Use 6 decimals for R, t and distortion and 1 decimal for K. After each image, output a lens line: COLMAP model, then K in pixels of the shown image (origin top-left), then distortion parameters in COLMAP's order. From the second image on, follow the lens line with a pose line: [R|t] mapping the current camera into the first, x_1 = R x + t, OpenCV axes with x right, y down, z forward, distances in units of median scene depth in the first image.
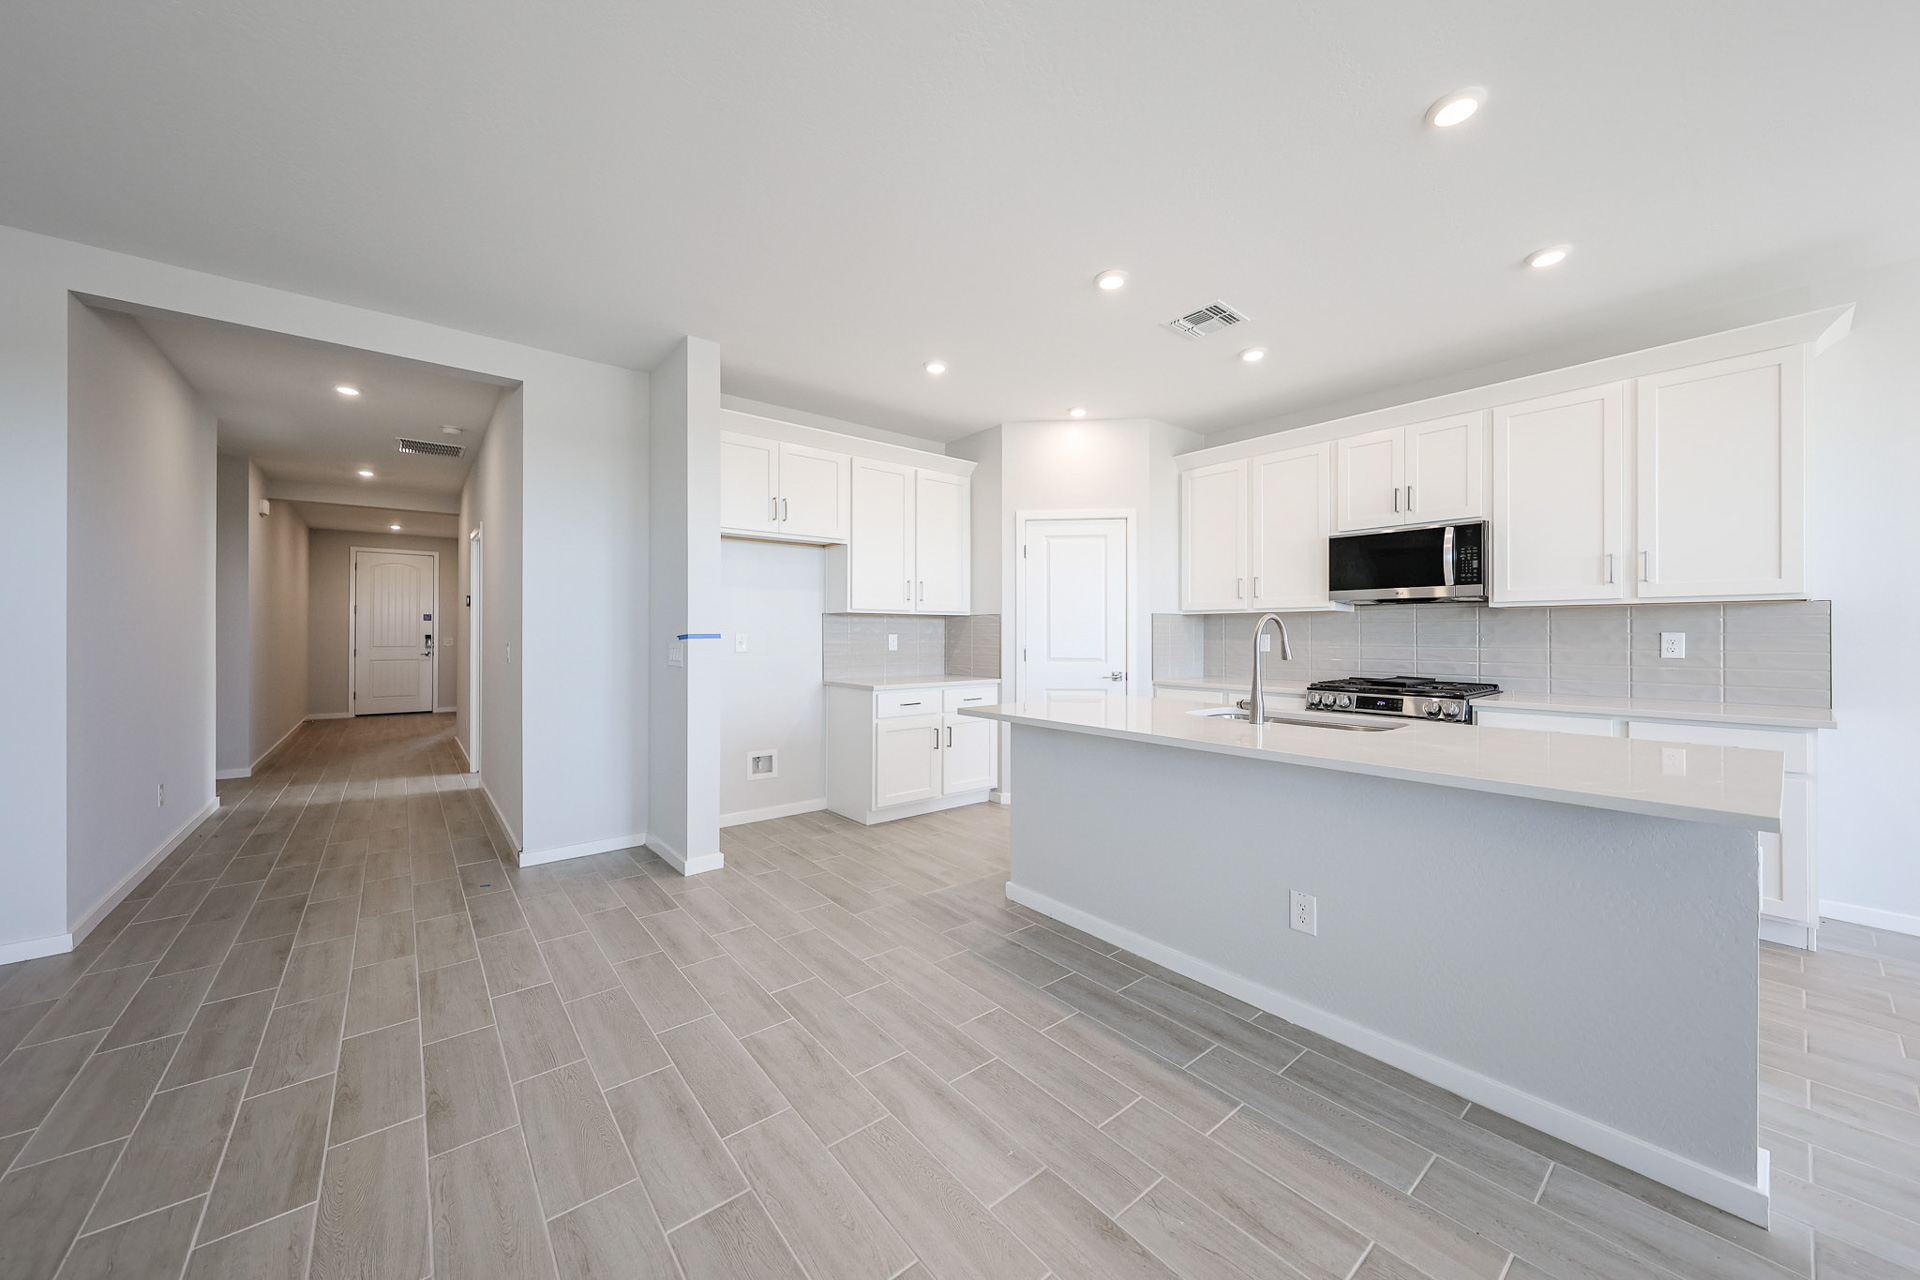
lens RADIAL K [[675.0, 0, 953.6], [0, 675.0, 633.7], [0, 0, 1]] dist [-0.001367, 0.000260]
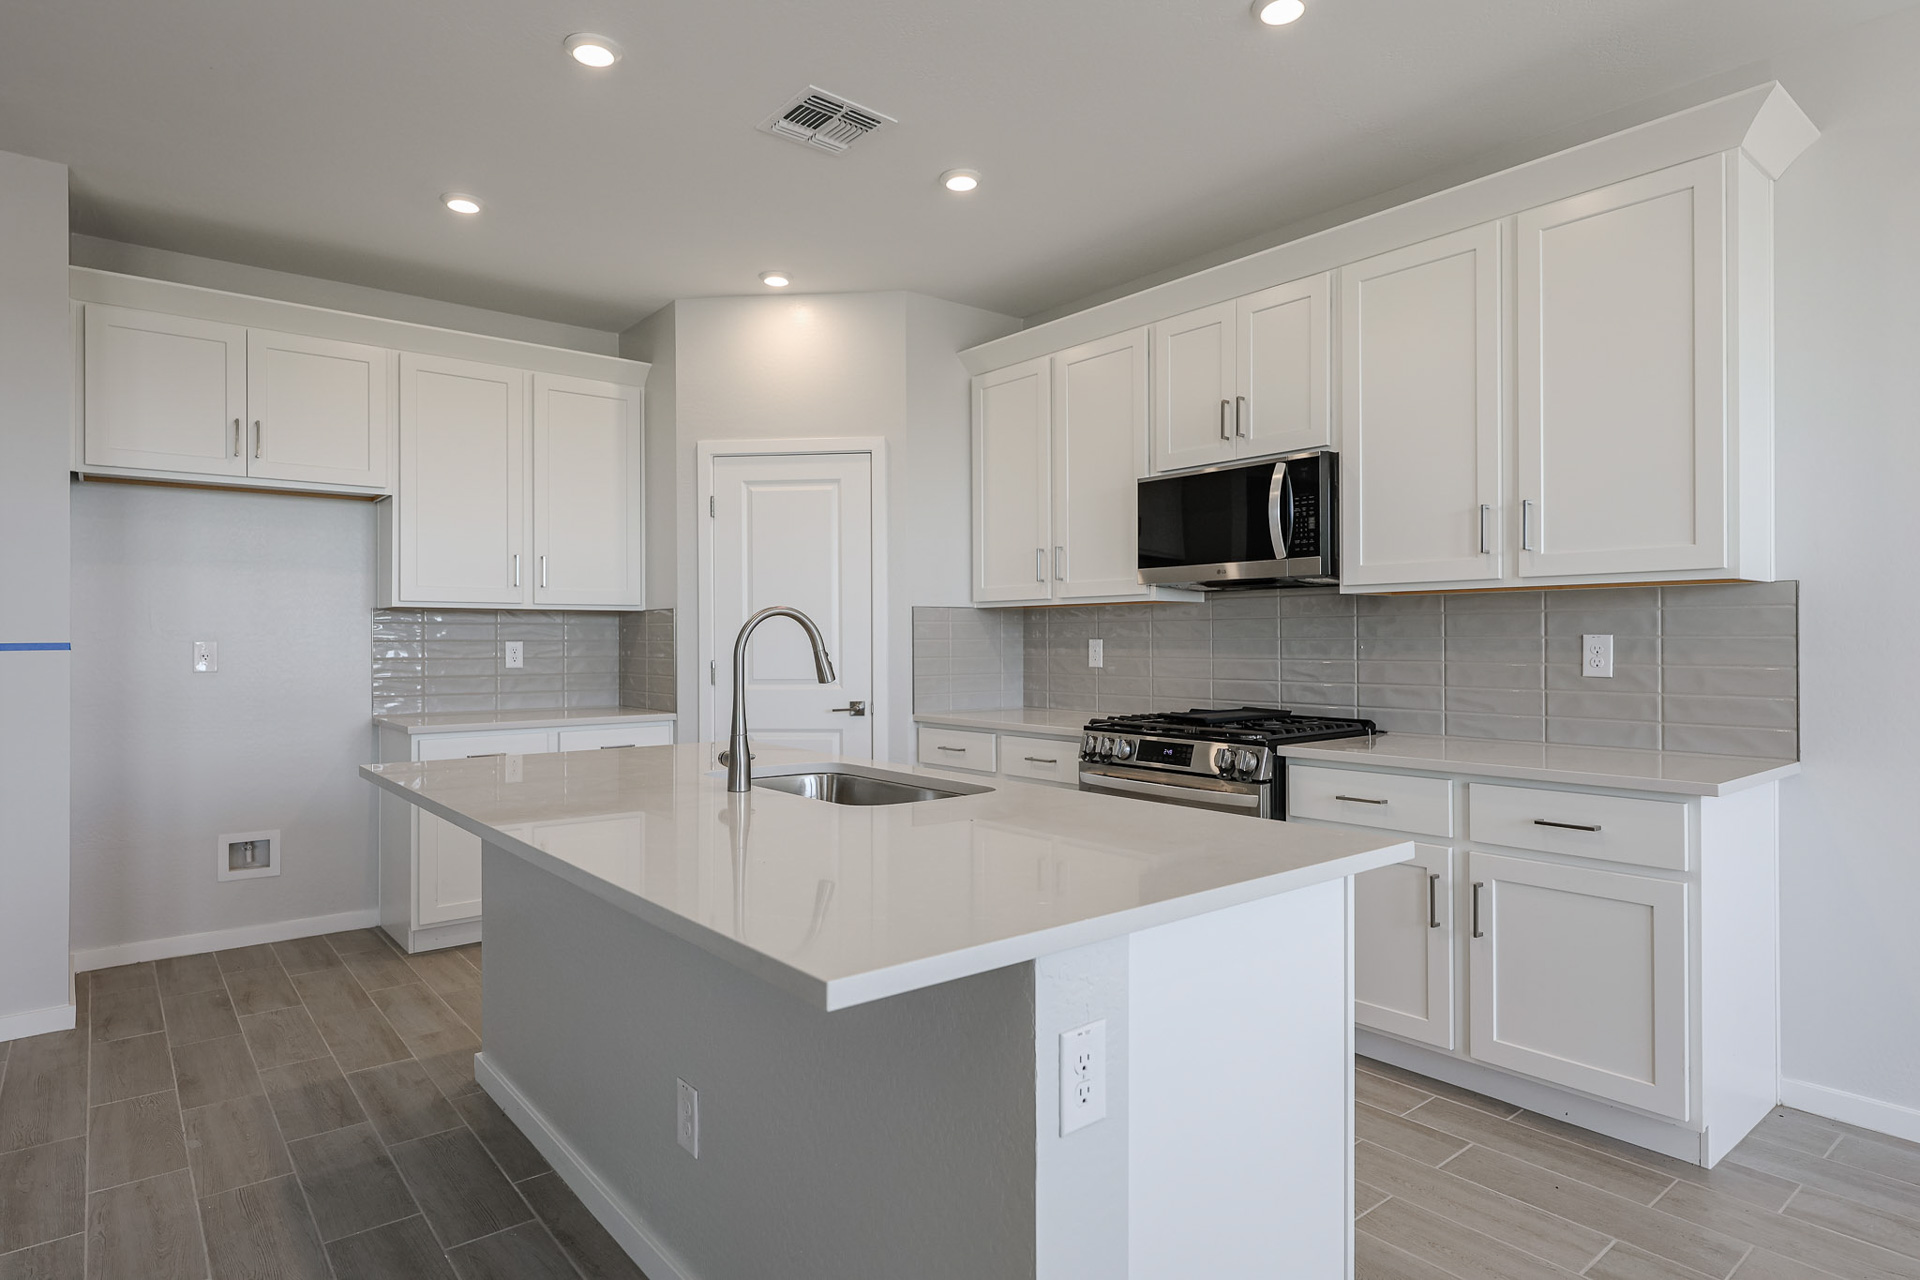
lens RADIAL K [[1050.7, 0, 958.9], [0, 1050.7, 637.6], [0, 0, 1]] dist [0.005902, -0.001564]
pose [[0.999988, -0.003947, 0.002742, 0.378447], [0.003948, 0.999992, -0.000411, -0.000687], [-0.002741, 0.000422, 0.999996, 0.042865]]
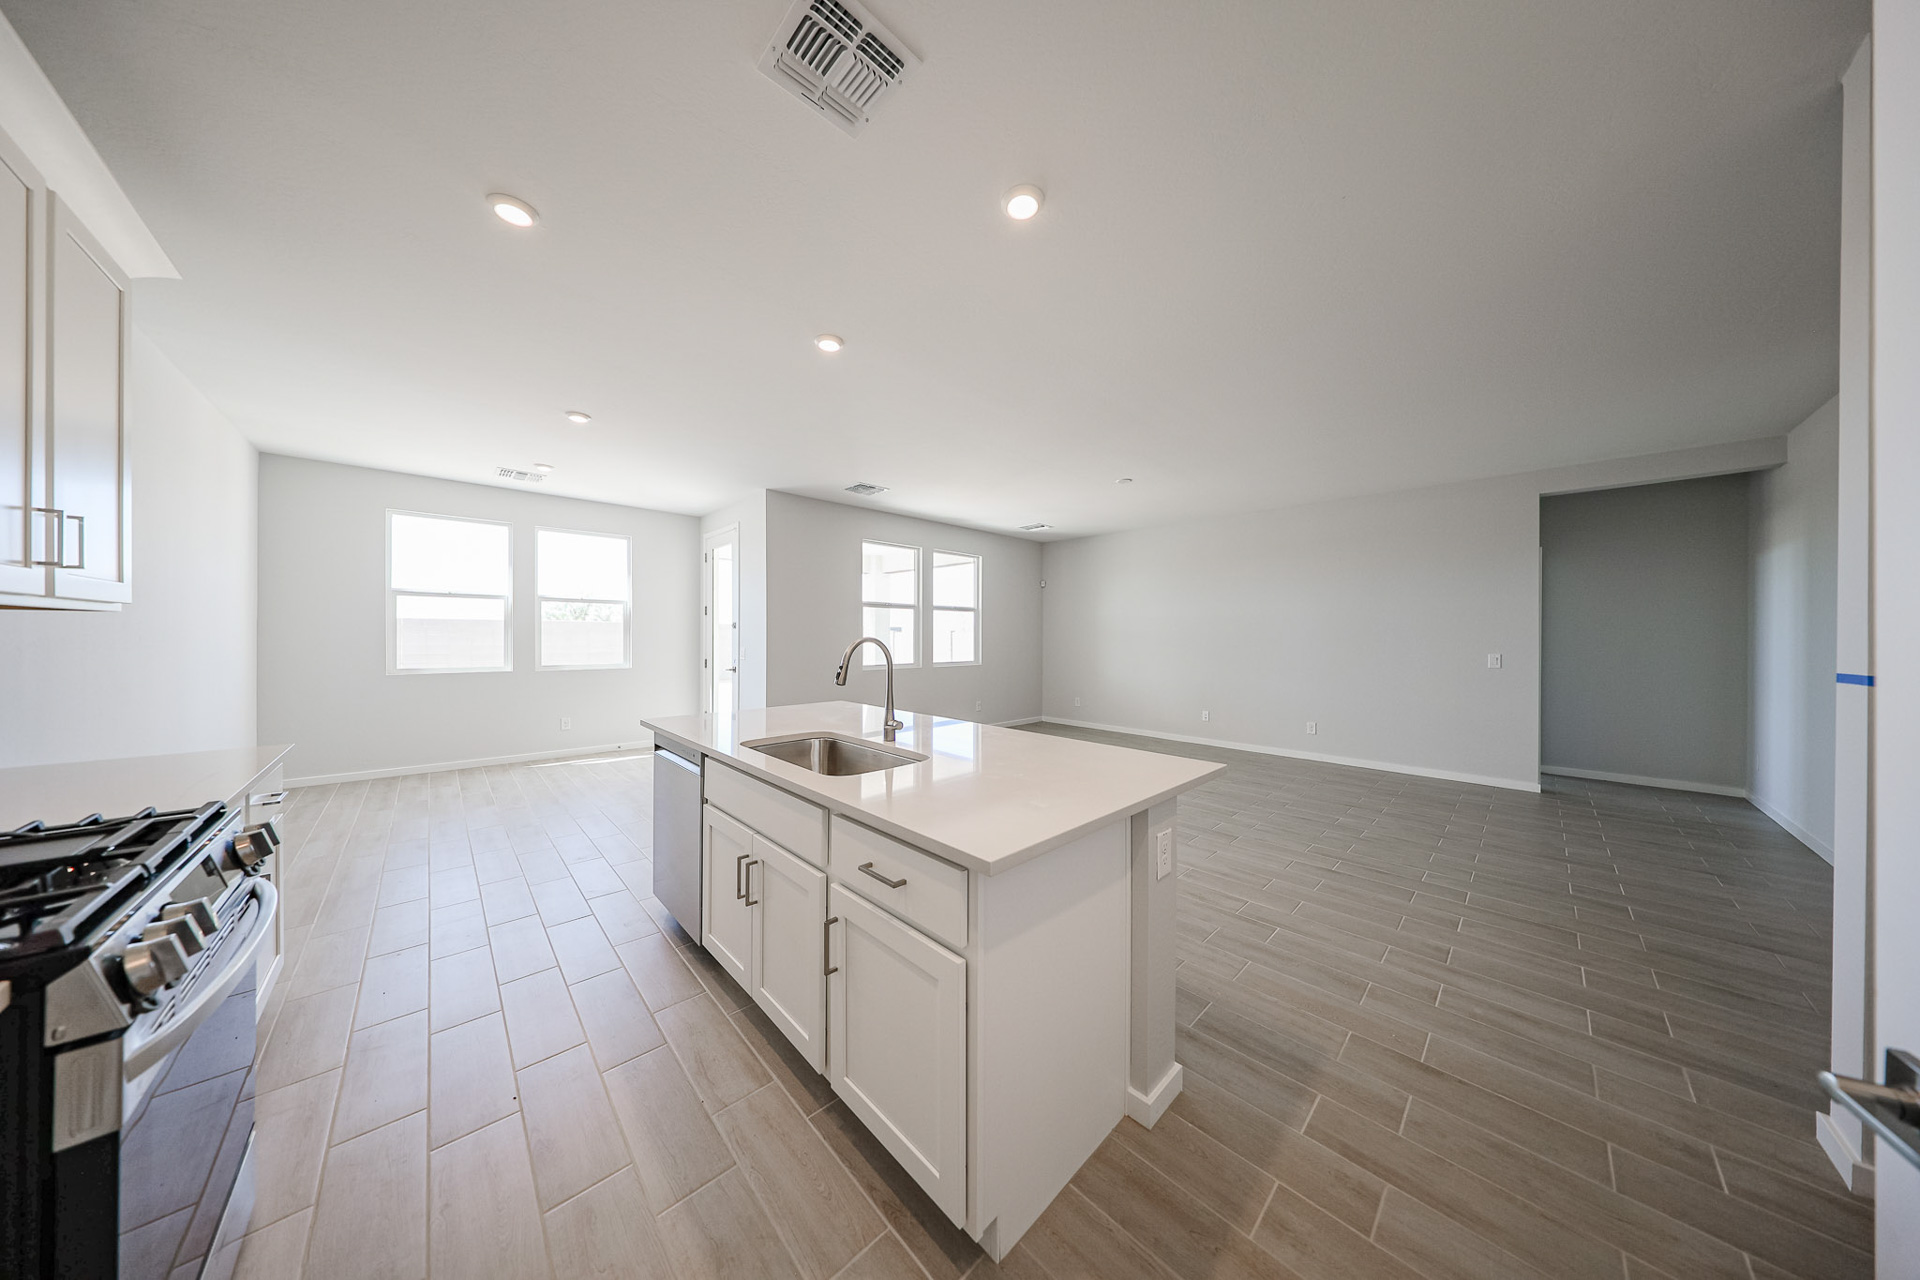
lens RADIAL K [[552.3, 0, 953.5], [0, 552.3, 636.6], [0, 0, 1]] dist [-0.000877, 0.000006]
pose [[-0.997109, -0.006332, -0.075717, 0.243134], [-0.006344, 0.999980, -0.000087, -0.017415], [0.075716, 0.000394, -0.997129, 1.105924]]
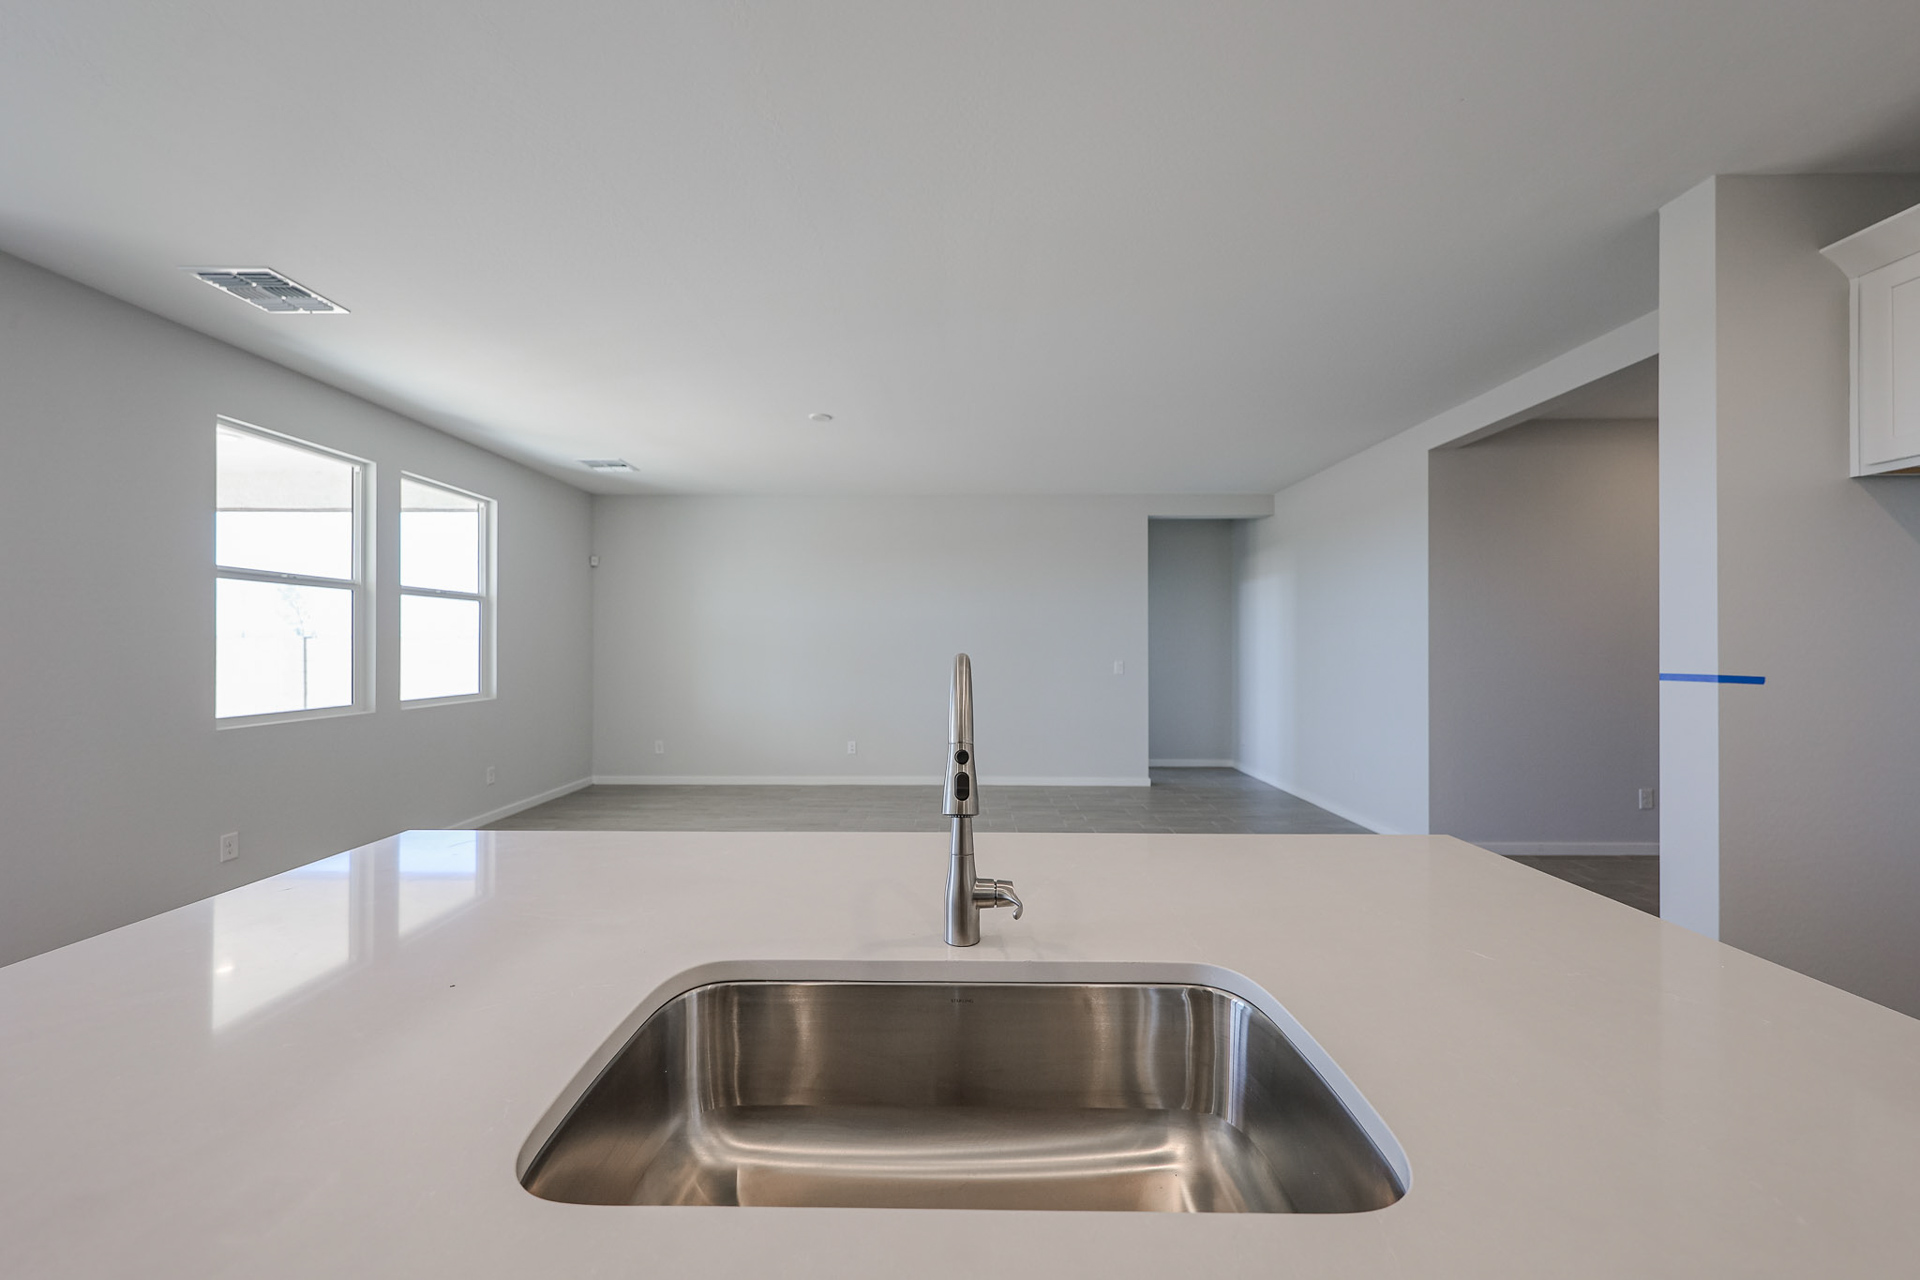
lens RADIAL K [[690.5, 0, 953.1], [0, 690.5, 644.6], [0, 0, 1]] dist [0.001015, -0.000032]
pose [[-0.641436, -0.003055, -0.767171, 0.440738], [-0.001516, 0.999995, -0.002715, -0.020367], [0.767175, -0.000579, -0.641437, 0.737992]]
